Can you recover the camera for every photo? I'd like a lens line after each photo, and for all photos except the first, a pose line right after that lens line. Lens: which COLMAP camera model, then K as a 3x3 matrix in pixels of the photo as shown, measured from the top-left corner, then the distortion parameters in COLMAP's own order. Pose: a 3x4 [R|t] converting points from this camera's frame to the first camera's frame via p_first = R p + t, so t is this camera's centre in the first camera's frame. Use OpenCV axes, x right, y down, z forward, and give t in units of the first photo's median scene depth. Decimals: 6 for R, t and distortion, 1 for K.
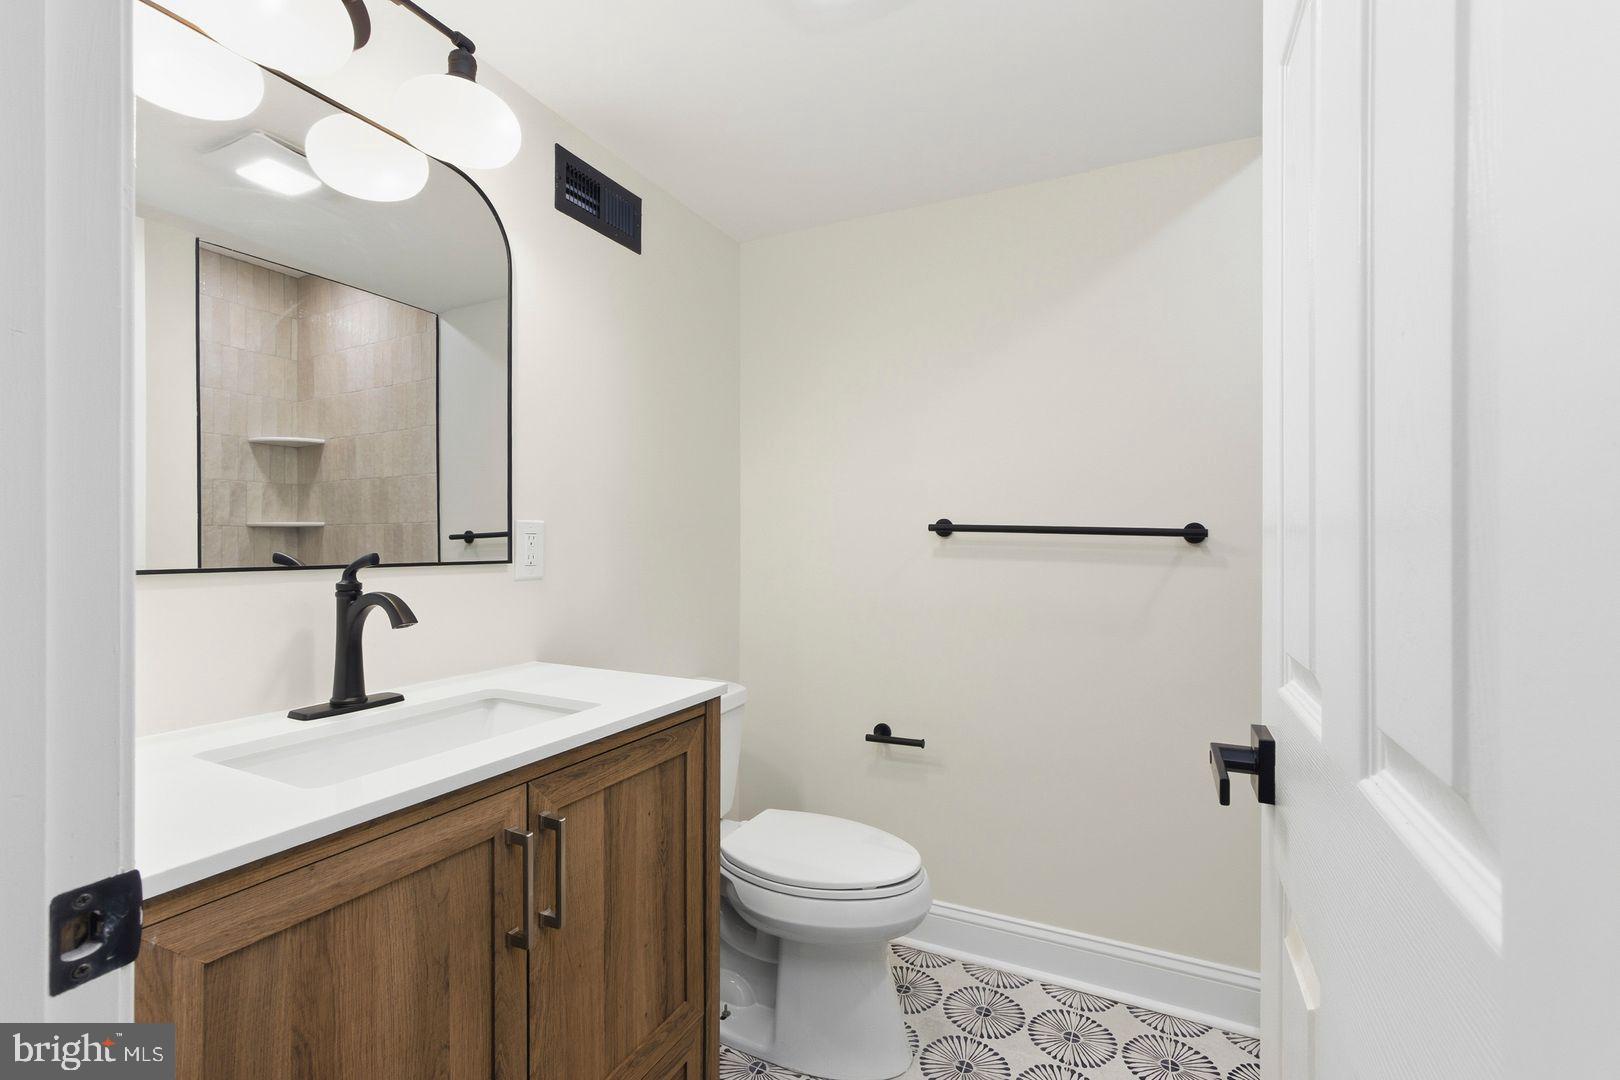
lens RADIAL K [[710.6, 0, 804.2], [0, 710.6, 539.0], [0, 0, 1]] dist [-0.004500, 0.000304]
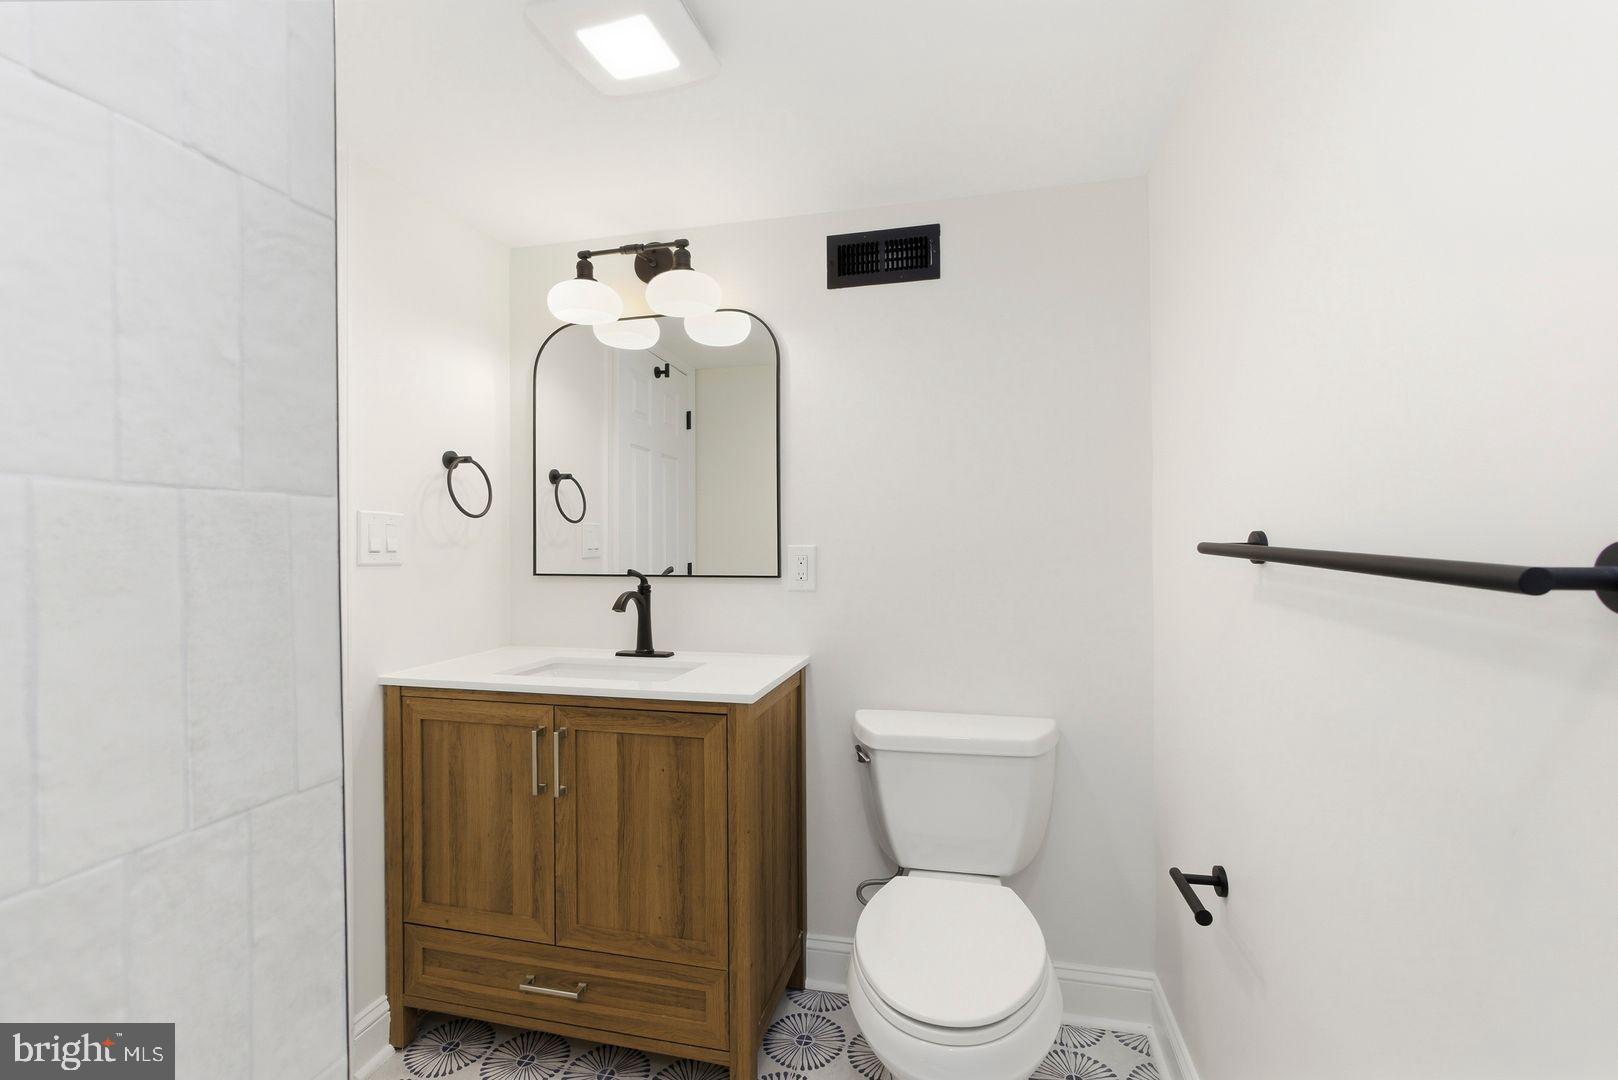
lens RADIAL K [[699.8, 0, 815.1], [0, 699.8, 533.2], [0, 0, 1]] dist [-0.018379, 0.011194]
pose [[0.239095, -0.016040, -0.970864, 1.133318], [0.006561, 0.999867, -0.014904, -0.037989], [0.970974, -0.002807, 0.239169, 0.964898]]
